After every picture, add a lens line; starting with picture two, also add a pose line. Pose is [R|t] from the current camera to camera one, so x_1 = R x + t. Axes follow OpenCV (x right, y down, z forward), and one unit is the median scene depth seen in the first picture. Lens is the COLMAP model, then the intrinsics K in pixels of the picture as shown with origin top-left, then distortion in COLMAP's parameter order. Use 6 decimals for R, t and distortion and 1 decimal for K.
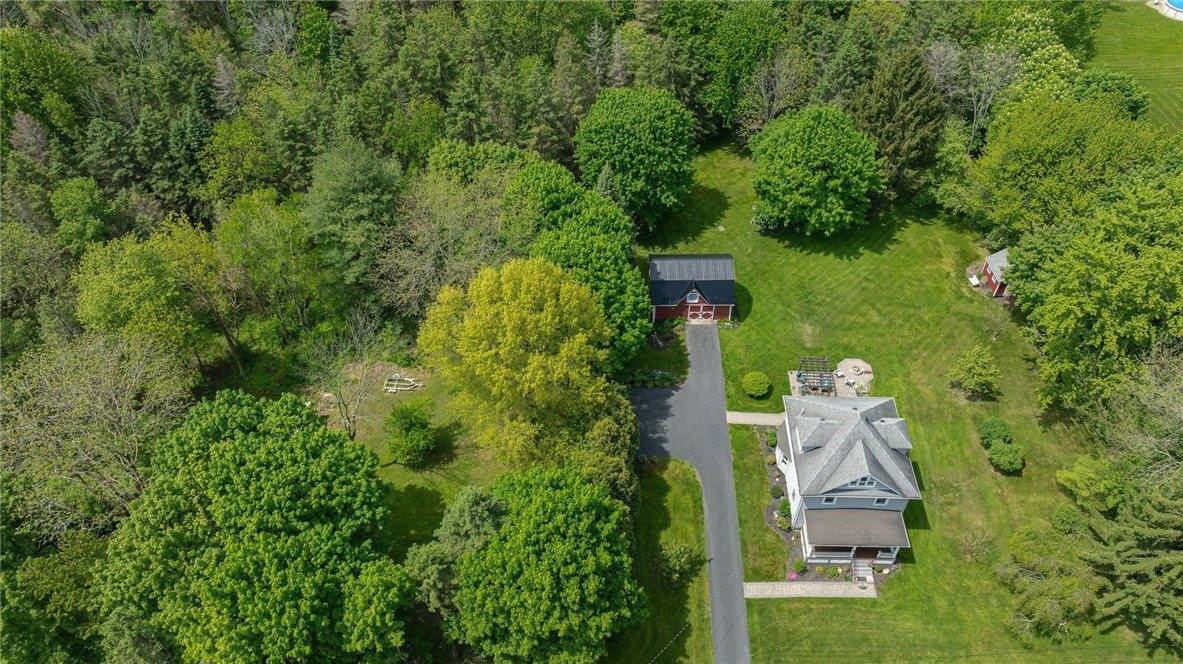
lens RADIAL K [[829.2, 0, 589.9], [0, 829.2, 328.6], [0, 0, 1]] dist [-0.027780, 0.018699]
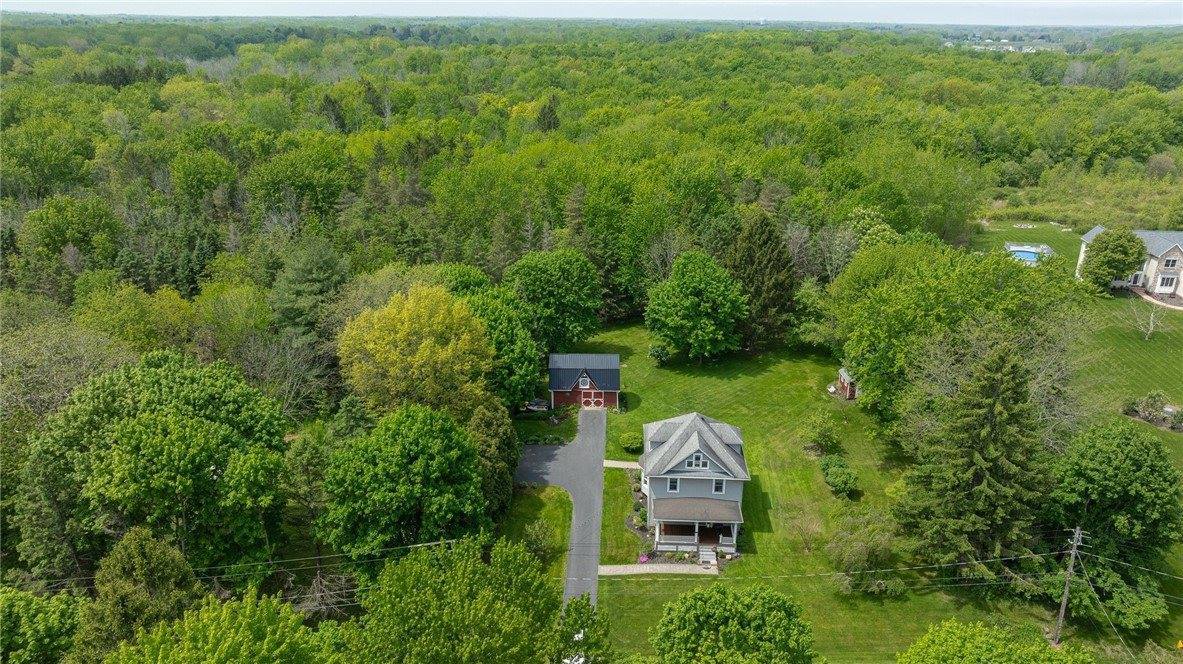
lens RADIAL K [[829.2, 0, 591.0], [0, 829.2, 327.3], [0, 0, 1]] dist [-0.027780, 0.018699]
pose [[0.999670, 0.020905, -0.014896, 0.158009], [-0.025298, 0.900706, -0.433693, 0.425769], [0.004351, 0.433927, 0.900938, -0.106747]]
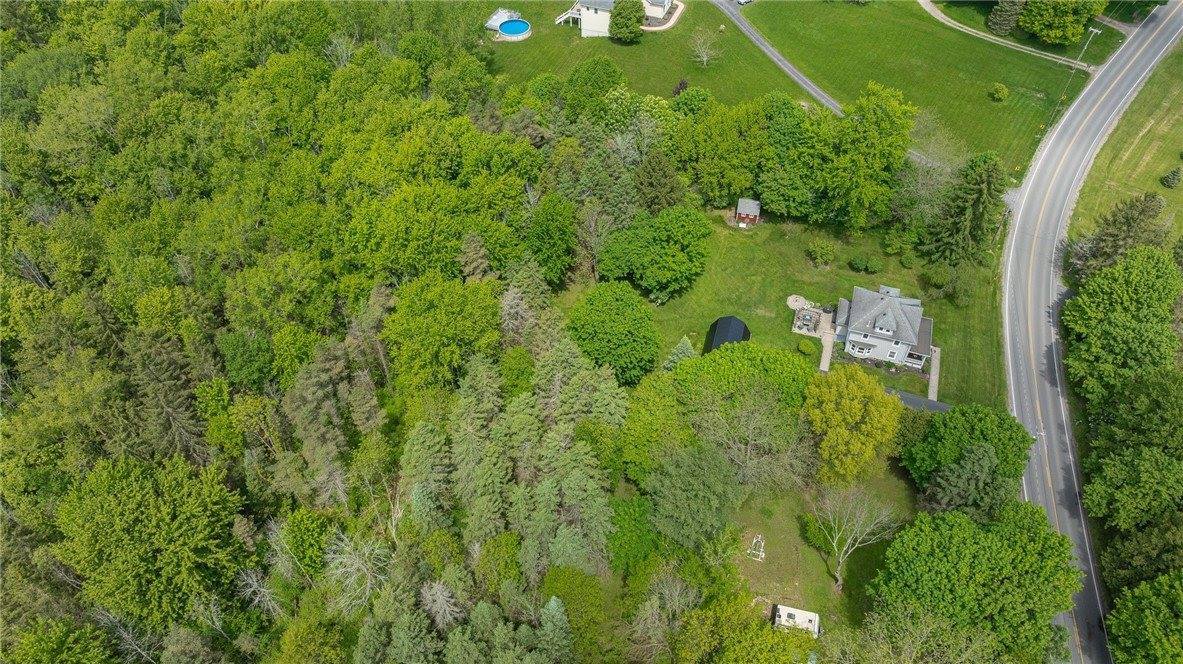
lens RADIAL K [[829.2, 0, 588.2], [0, 829.2, 322.8], [0, 0, 1]] dist [-0.027780, 0.018699]
pose [[0.282205, -0.716335, 0.638141, -0.934044], [0.702680, 0.607207, 0.370865, -0.875369], [-0.653147, 0.343749, 0.674711, 0.158744]]
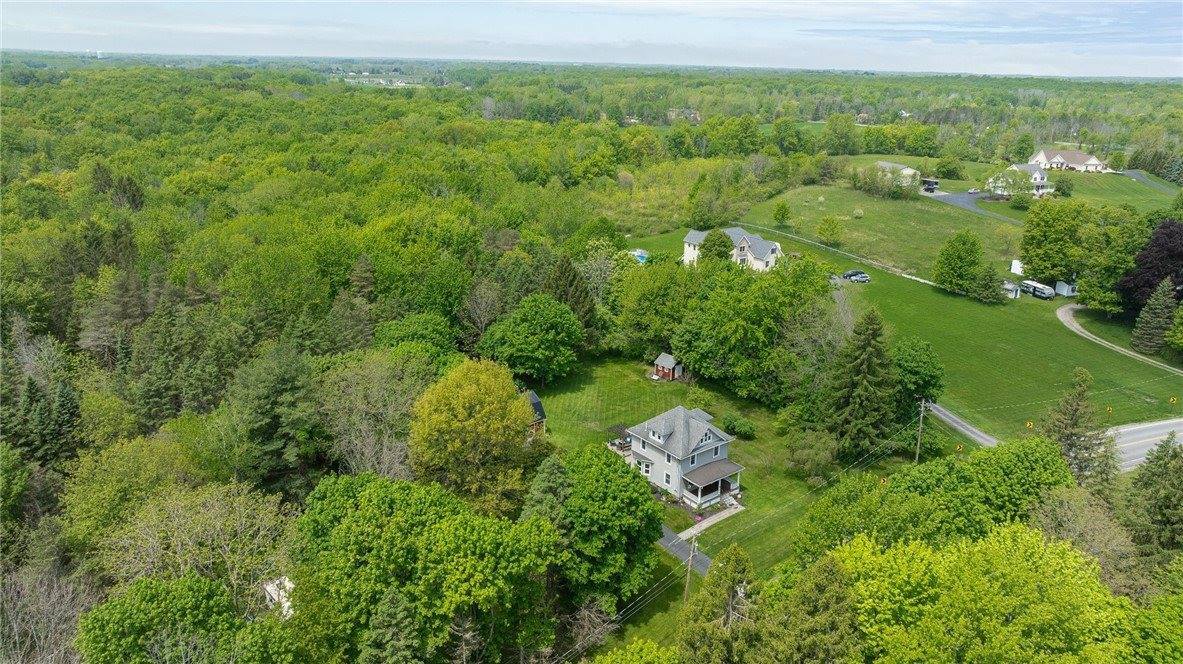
lens RADIAL K [[829.2, 0, 581.3], [0, 829.2, 328.7], [0, 0, 1]] dist [-0.027780, 0.018699]
pose [[0.772988, -0.179320, 0.608551, -0.638277], [0.444105, 0.837950, -0.317190, 0.331905], [-0.453057, 0.515445, 0.727362, -0.127049]]
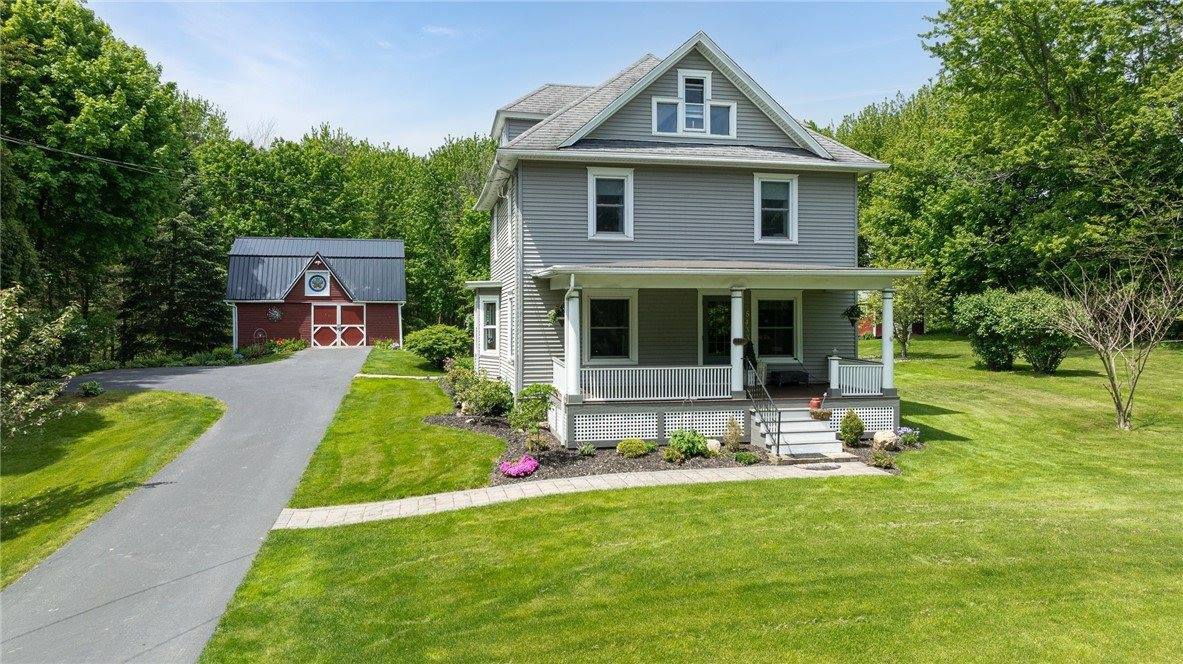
lens RADIAL K [[829.2, 0, 589.9], [0, 829.2, 332.8], [0, 0, 1]] dist [-0.027780, 0.018699]
pose [[0.974747, 0.008171, 0.223161, 0.182053], [0.153590, 0.700897, -0.696529, 0.369173], [-0.162104, 0.713215, 0.681943, 0.695380]]
